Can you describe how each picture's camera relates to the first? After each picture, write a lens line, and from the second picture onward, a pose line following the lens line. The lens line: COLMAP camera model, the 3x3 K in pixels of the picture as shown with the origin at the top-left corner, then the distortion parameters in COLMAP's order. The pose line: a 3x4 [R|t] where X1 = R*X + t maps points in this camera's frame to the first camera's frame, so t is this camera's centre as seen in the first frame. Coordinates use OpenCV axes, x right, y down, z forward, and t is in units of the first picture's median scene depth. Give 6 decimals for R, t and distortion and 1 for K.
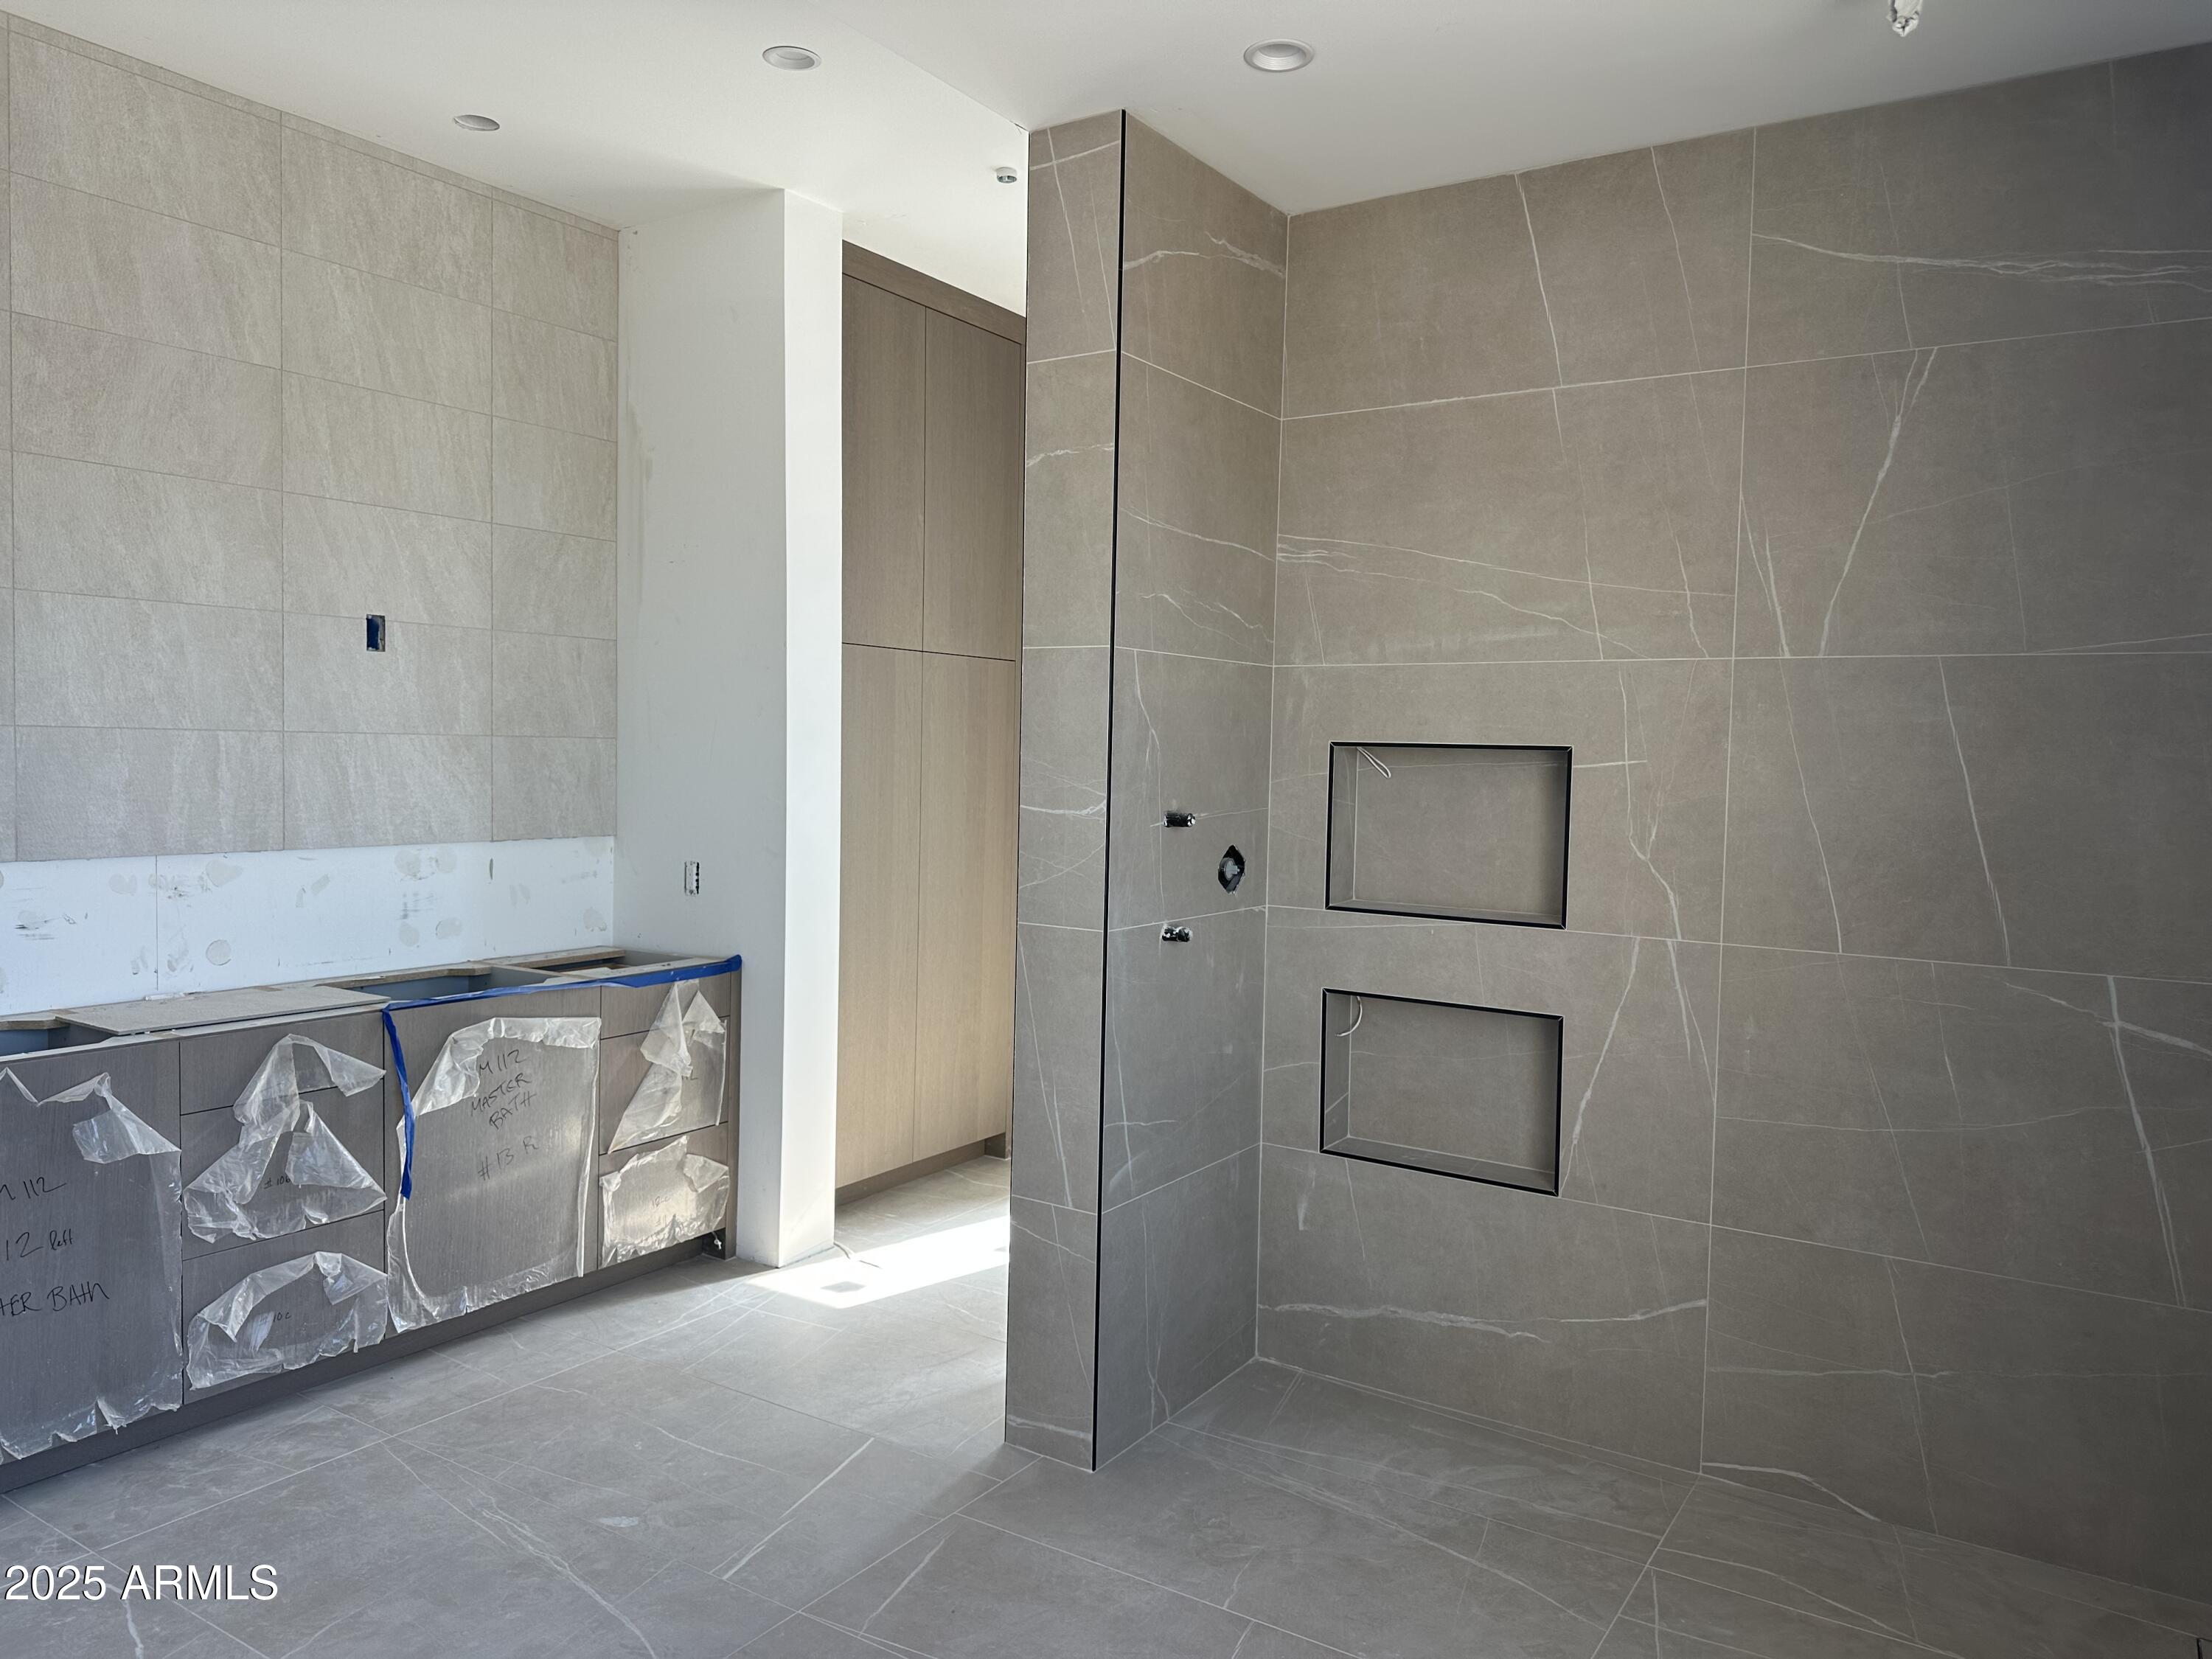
lens RADIAL K [[1555.7, 0, 1103.0], [0, 1555.7, 825.5], [0, 0, 1]] dist [0.094172, -0.113003]
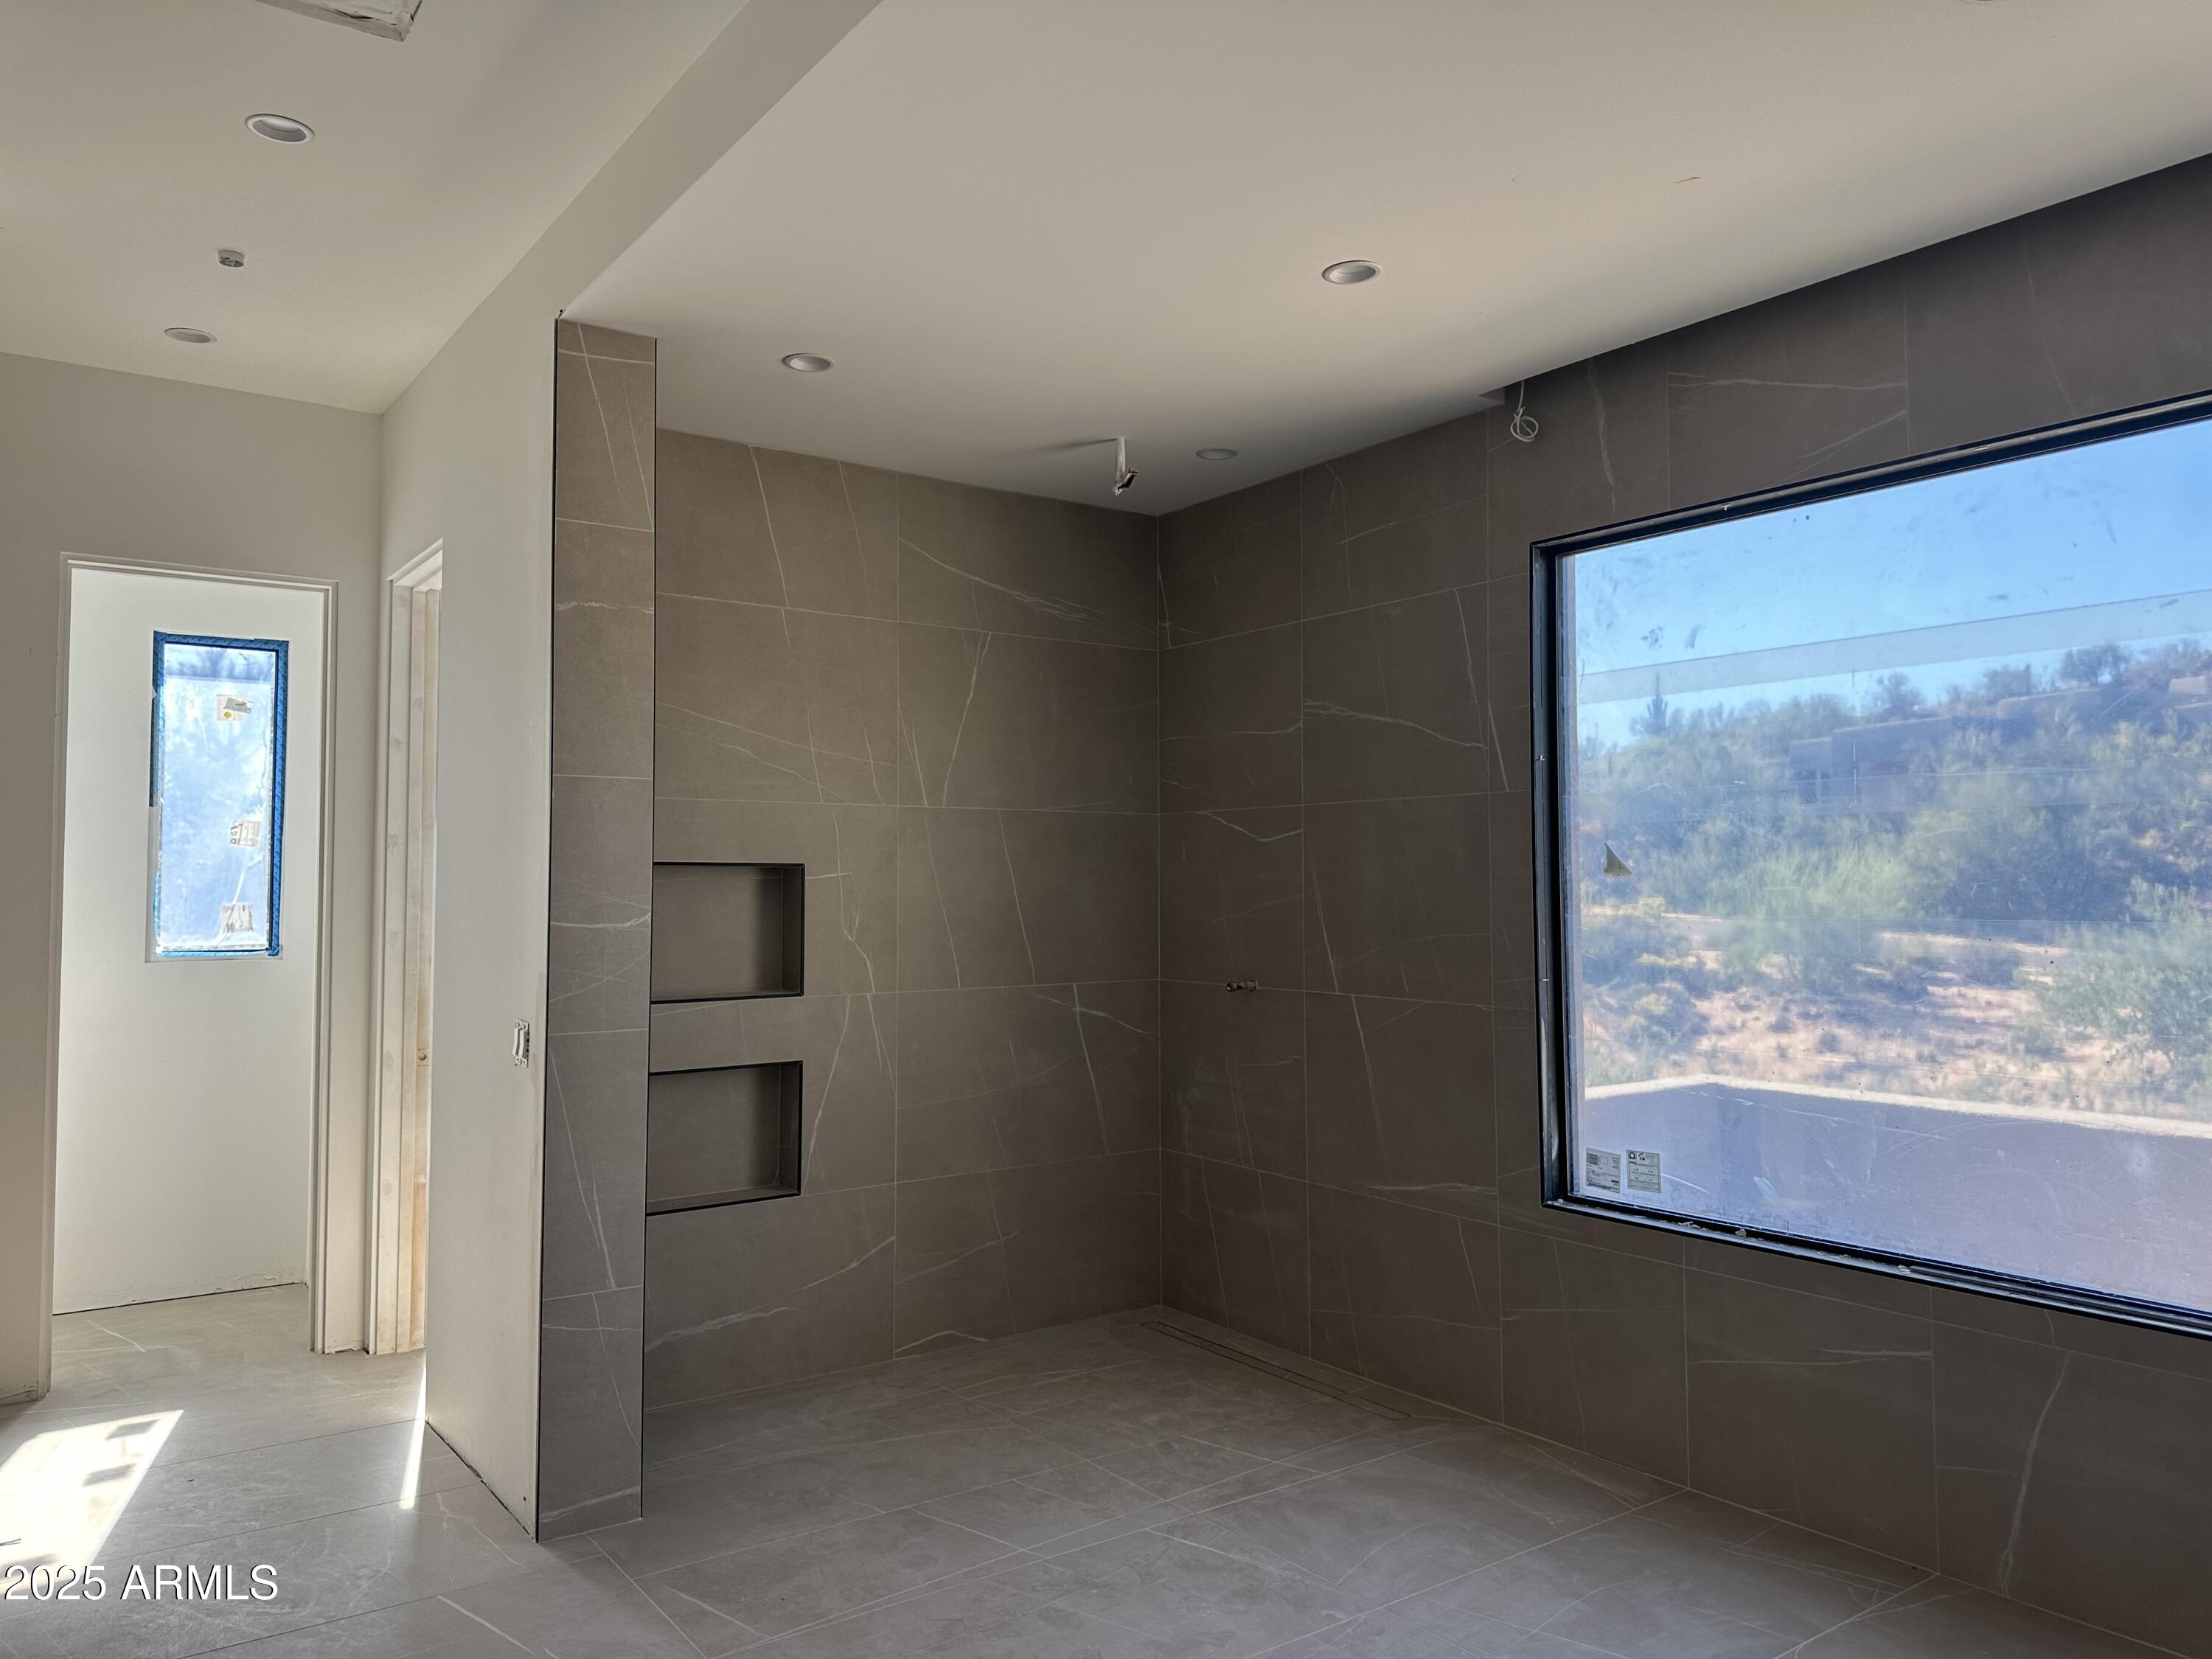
lens RADIAL K [[1555.7, 0, 1100.6], [0, 1555.7, 813.3], [0, 0, 1]] dist [0.094172, -0.113003]
pose [[0.370738, 0.022431, 0.928467, -0.933438], [0.056512, 0.997311, -0.046659, -0.015968], [-0.927017, 0.069767, 0.368473, 0.254744]]
